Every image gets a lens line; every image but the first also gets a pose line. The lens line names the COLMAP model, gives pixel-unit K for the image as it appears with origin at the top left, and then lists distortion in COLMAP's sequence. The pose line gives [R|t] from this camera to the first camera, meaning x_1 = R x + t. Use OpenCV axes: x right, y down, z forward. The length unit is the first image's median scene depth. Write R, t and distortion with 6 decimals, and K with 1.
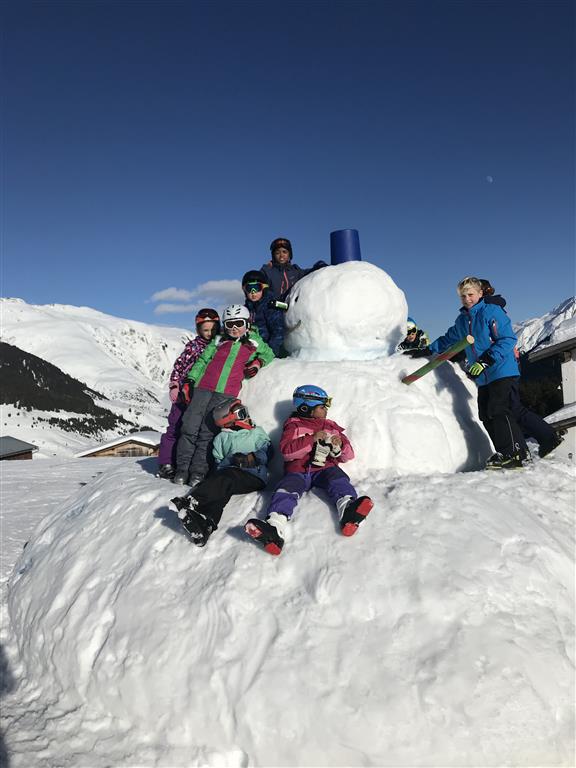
lens RADIAL K [[624.2, 0, 288.3], [0, 624.2, 387.7], [0, 0, 1]] dist [-0.003474, -0.002373]
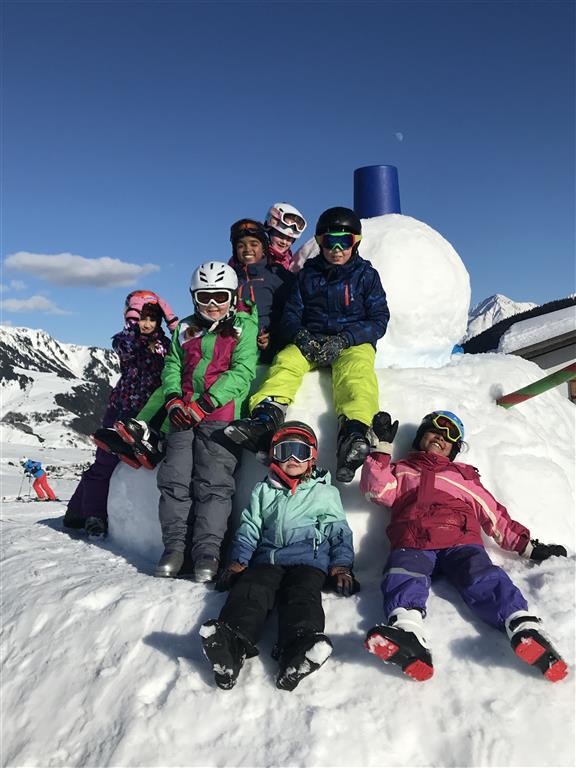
lens RADIAL K [[851.7, 0, 287.9], [0, 851.7, 380.8], [0, 0, 1]] dist [-0.005960, 0.000000]
pose [[0.983005, 0.022111, 0.182241, -0.202617], [-0.017040, 0.999424, -0.029344, -0.003801], [-0.182785, 0.025740, 0.982816, 0.202401]]
